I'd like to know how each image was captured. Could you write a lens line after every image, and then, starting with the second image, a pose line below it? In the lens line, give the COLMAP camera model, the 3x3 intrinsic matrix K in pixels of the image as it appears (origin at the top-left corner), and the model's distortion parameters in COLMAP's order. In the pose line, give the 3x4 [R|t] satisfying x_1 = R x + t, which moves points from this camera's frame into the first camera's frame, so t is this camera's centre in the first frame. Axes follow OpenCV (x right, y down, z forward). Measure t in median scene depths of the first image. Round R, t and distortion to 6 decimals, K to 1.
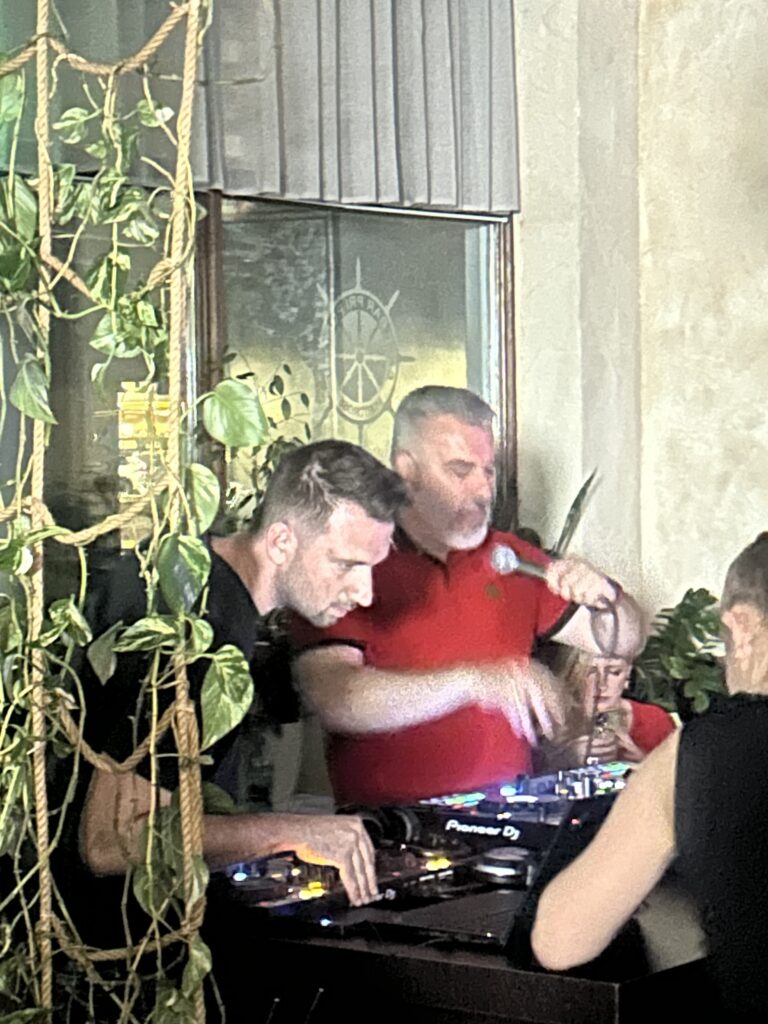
lens RADIAL K [[2617.8, 0, 384.0], [0, 2617.8, 512.0], [0, 0, 1]] dist [0.014153, 0.044849]
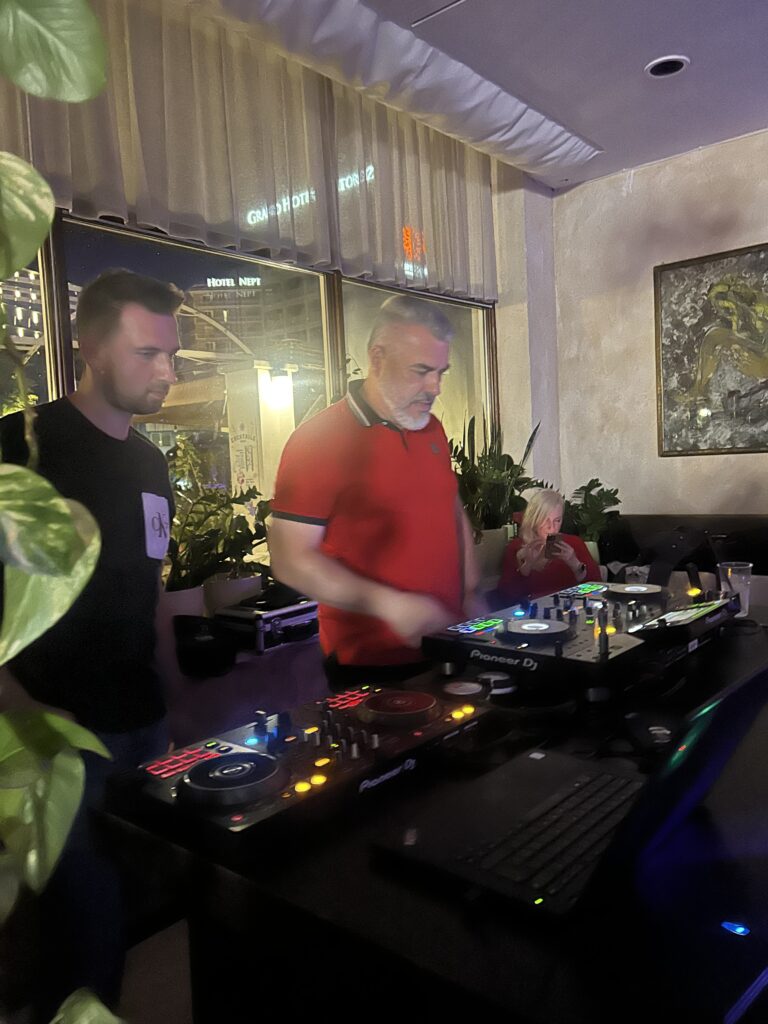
lens RADIAL K [[776.6, 0, 384.0], [0, 776.6, 512.0], [0, 0, 1]] dist [0.002029, 0.000555]
pose [[0.995887, -0.030169, -0.085431, 0.009728], [0.033458, 0.998743, 0.037328, 0.024809], [0.084197, -0.040033, 0.995645, 0.377165]]
